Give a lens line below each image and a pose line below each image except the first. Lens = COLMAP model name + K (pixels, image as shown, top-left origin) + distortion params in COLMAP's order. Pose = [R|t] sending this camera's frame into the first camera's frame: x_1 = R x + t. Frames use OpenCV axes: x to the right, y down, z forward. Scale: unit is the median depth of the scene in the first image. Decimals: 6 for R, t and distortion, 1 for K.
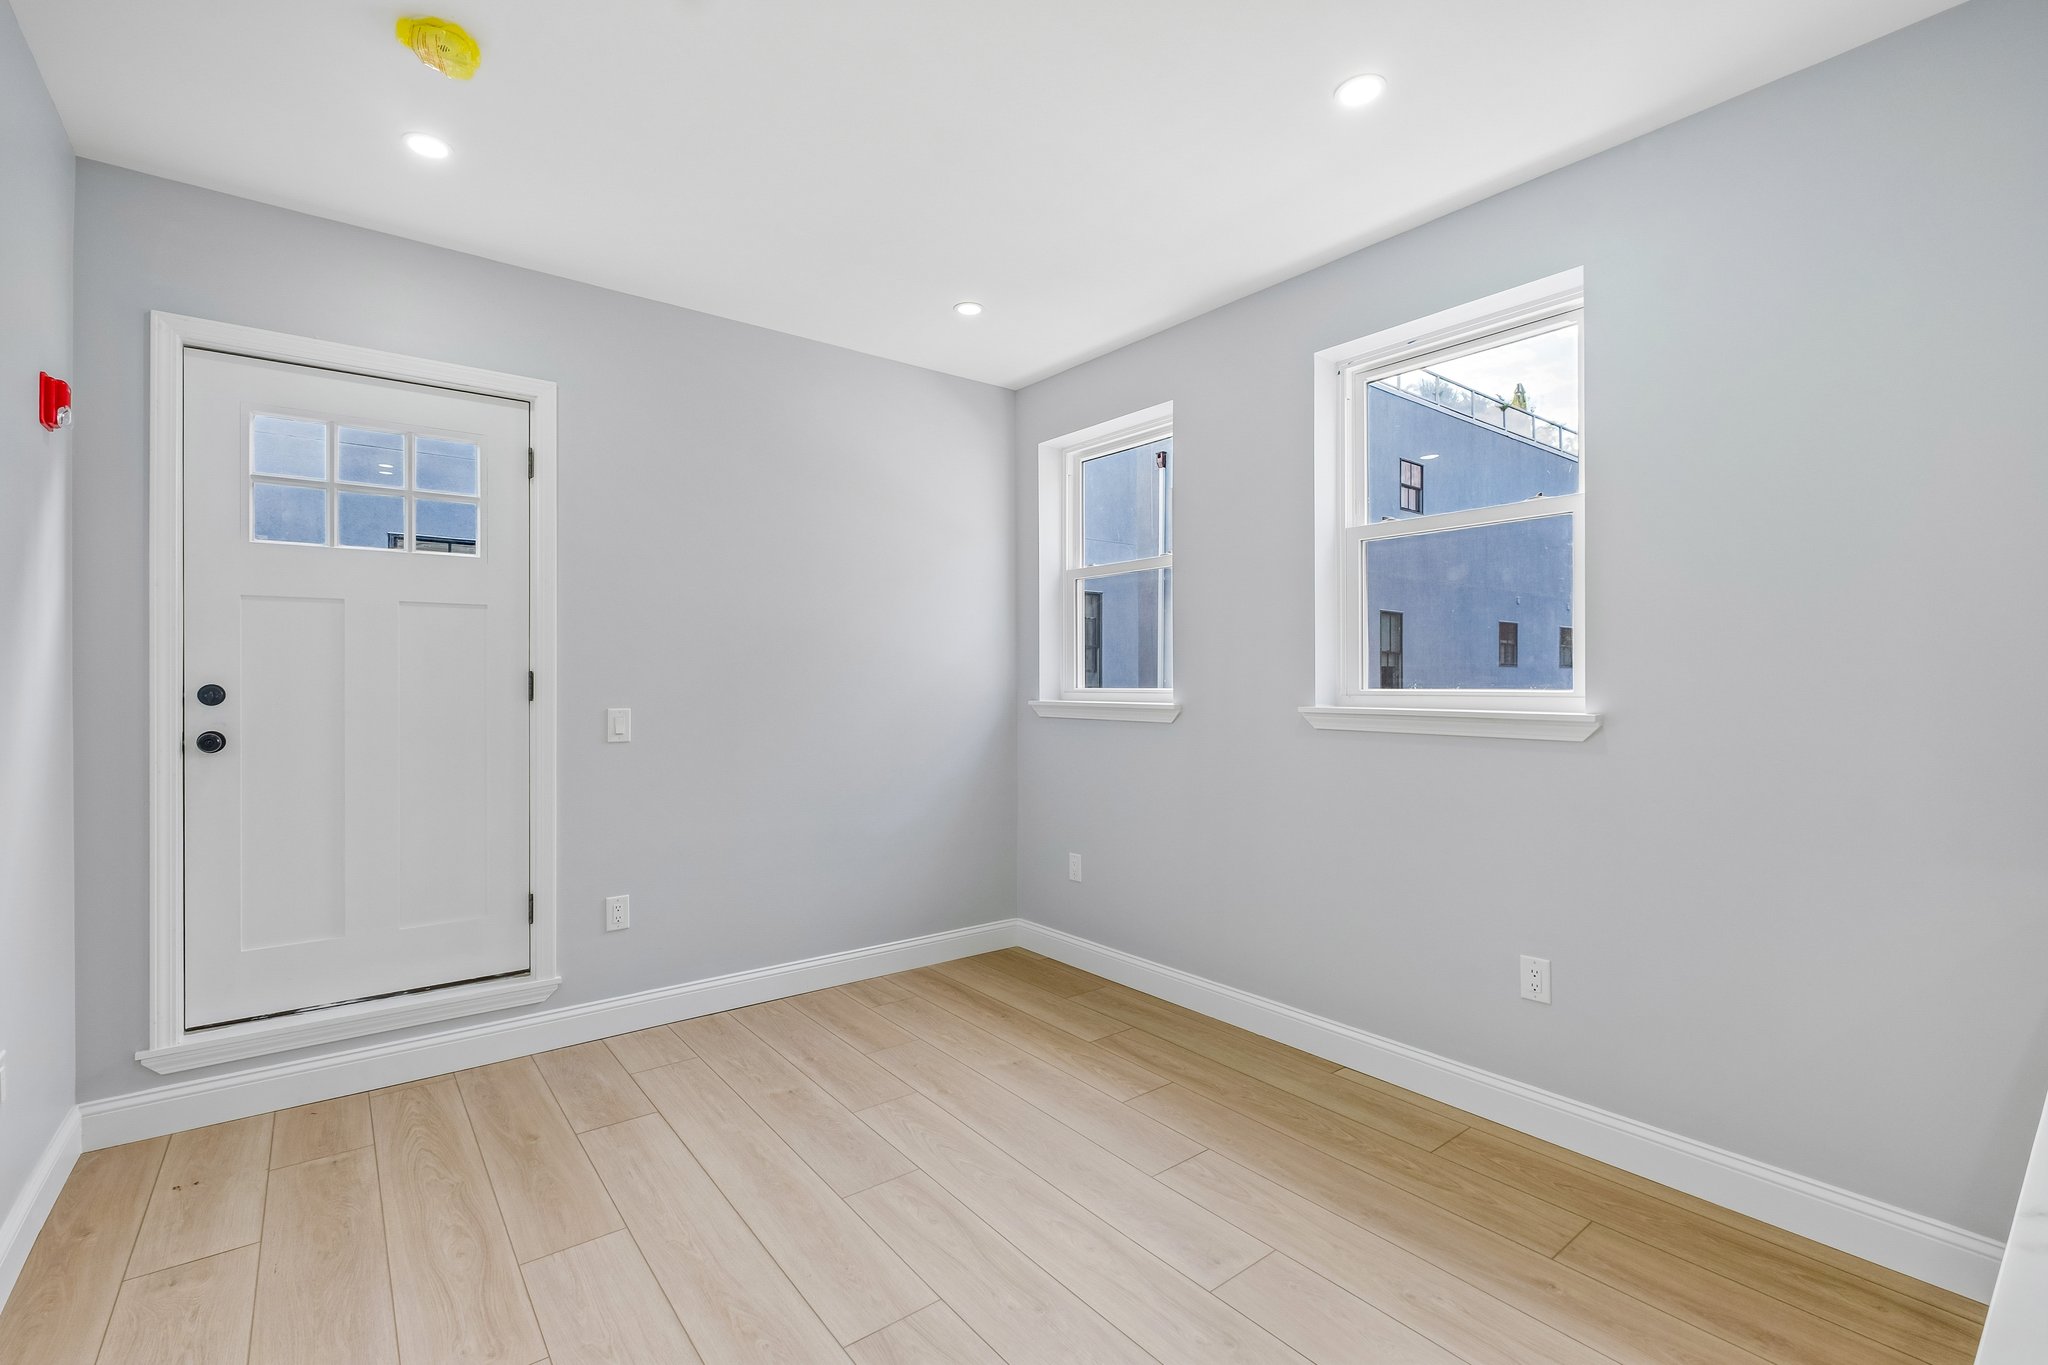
lens RADIAL K [[905.6, 0, 1013.0], [0, 905.6, 685.6], [0, 0, 1]] dist [-0.002885, -0.000127]
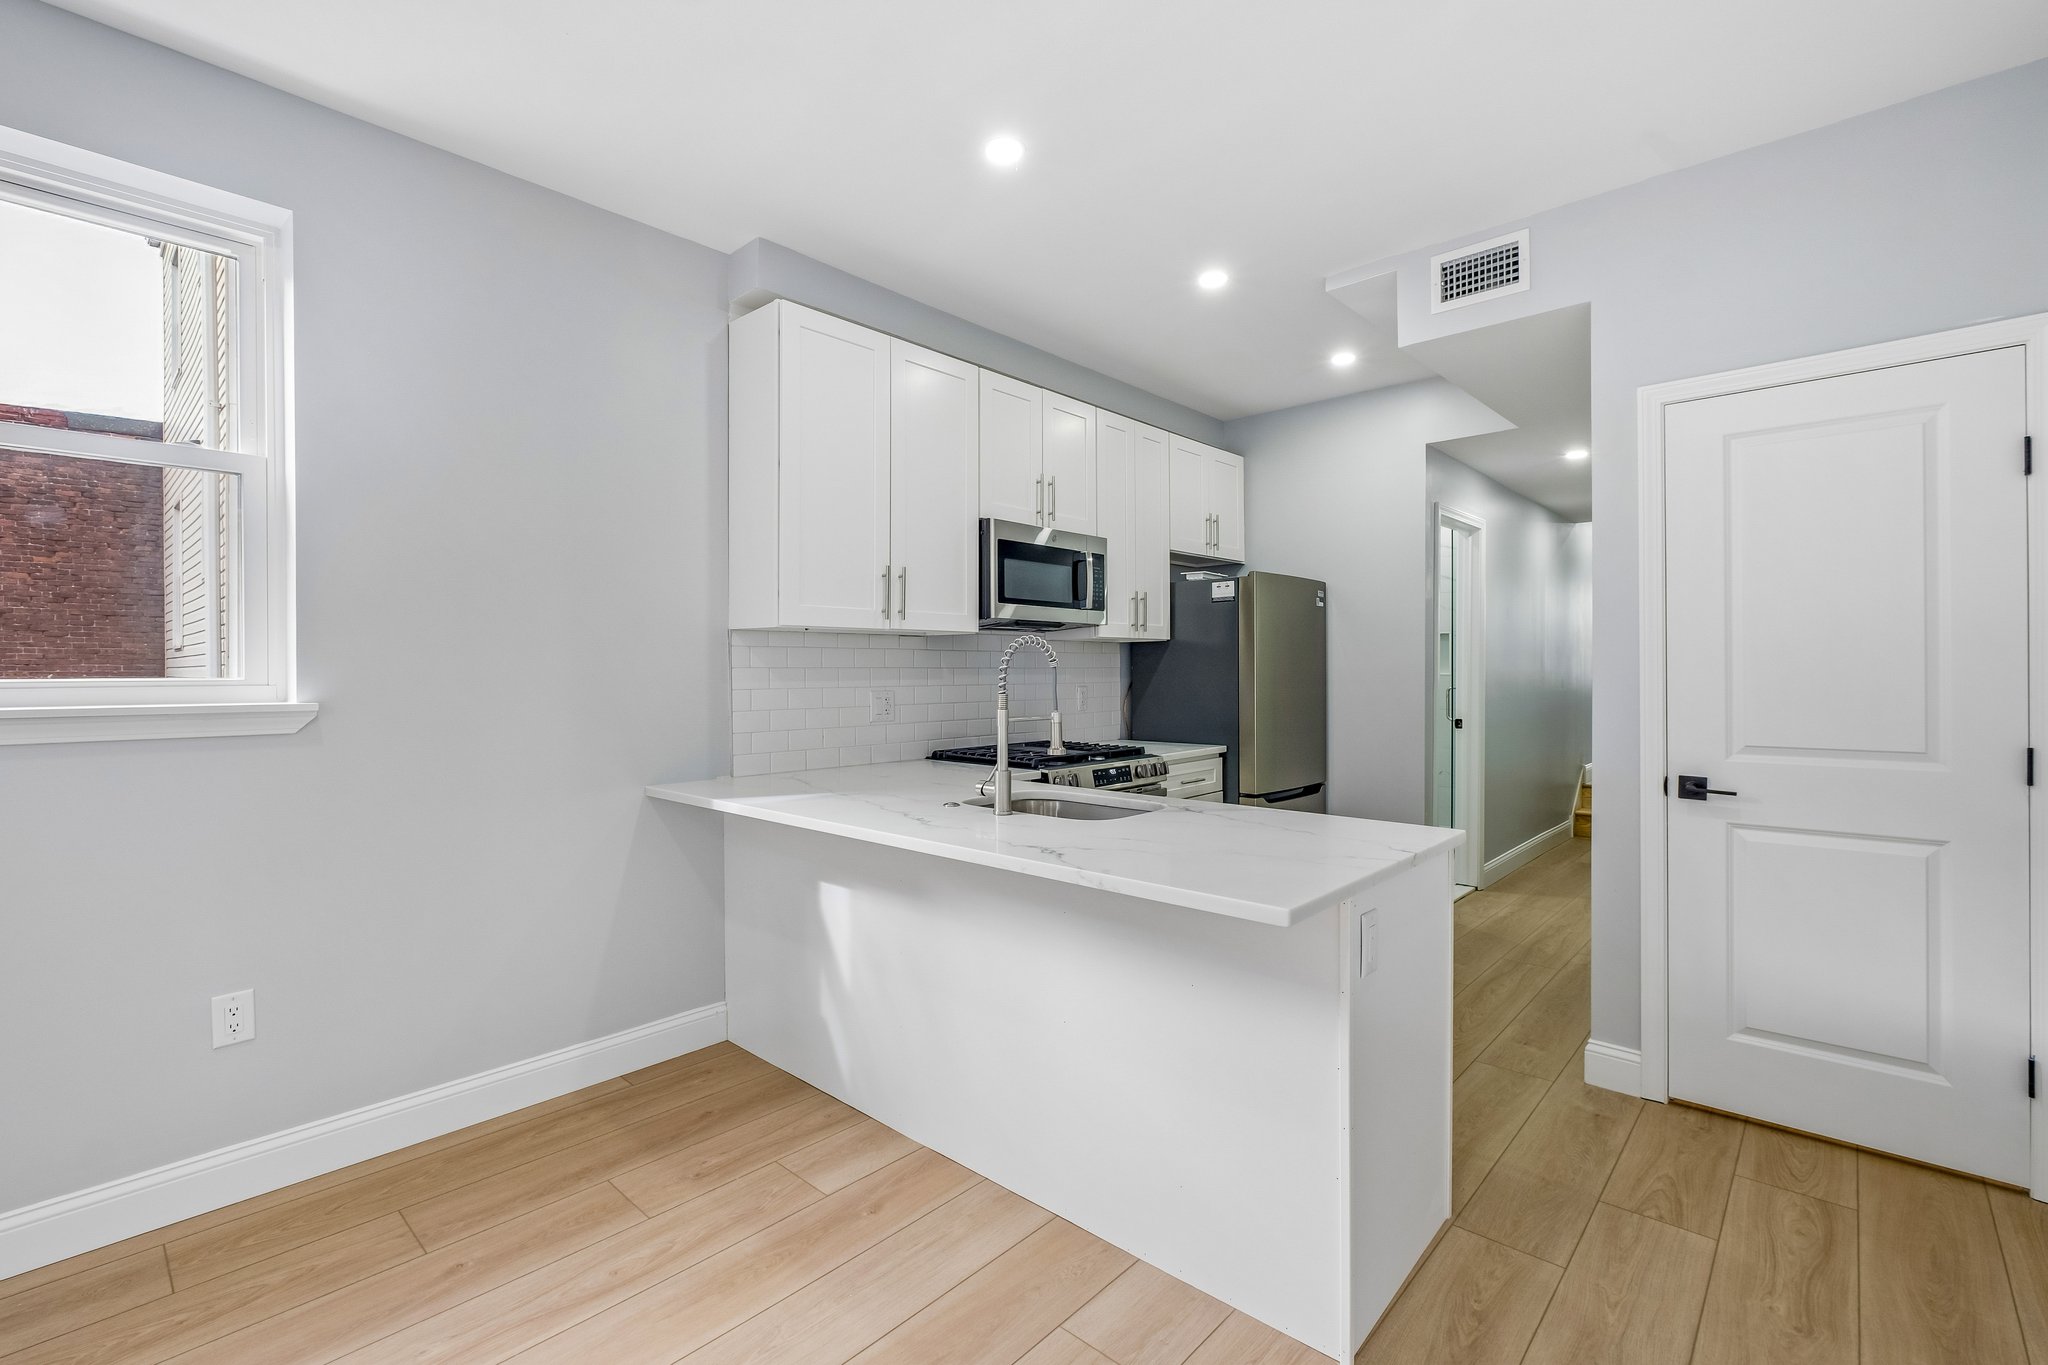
lens RADIAL K [[905.6, 0, 1006.2], [0, 905.6, 677.7], [0, 0, 1]] dist [-0.002885, -0.000127]
pose [[-0.164239, -0.012284, 0.986344, -0.443173], [-0.001284, 0.999924, 0.012239, -0.008195], [-0.986420, 0.000744, -0.164243, 0.499719]]
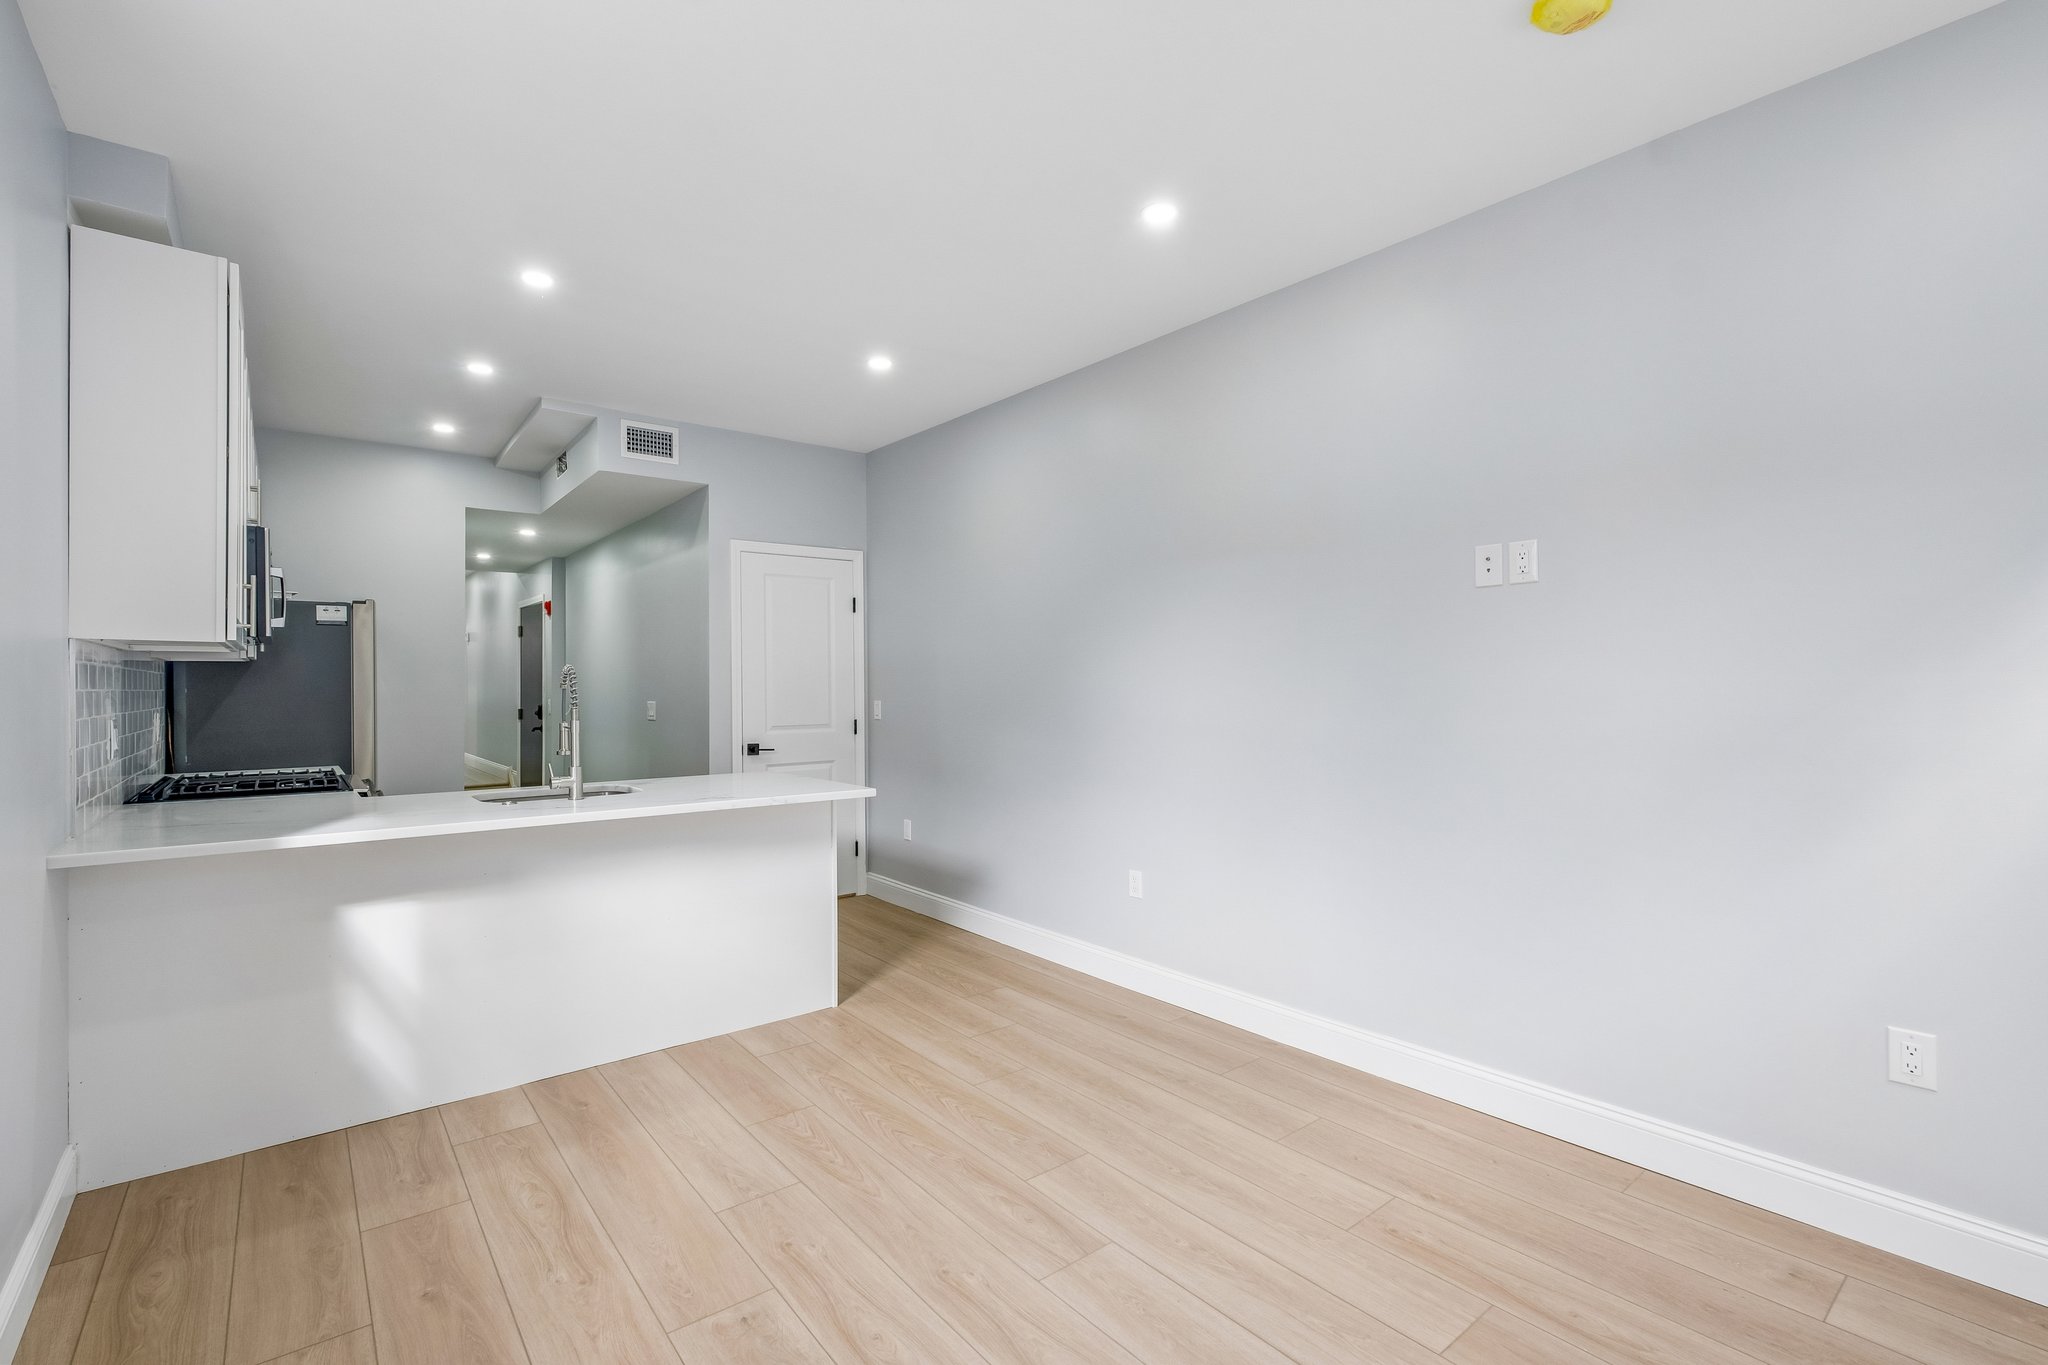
lens RADIAL K [[905.6, 0, 1015.5], [0, 905.6, 684.1], [0, 0, 1]] dist [-0.002885, -0.000127]
pose [[-0.999548, 0.004898, -0.029654, -0.018663], [0.005200, 0.999935, -0.010105, 0.009593], [0.029603, -0.010255, -0.999509, 1.795124]]
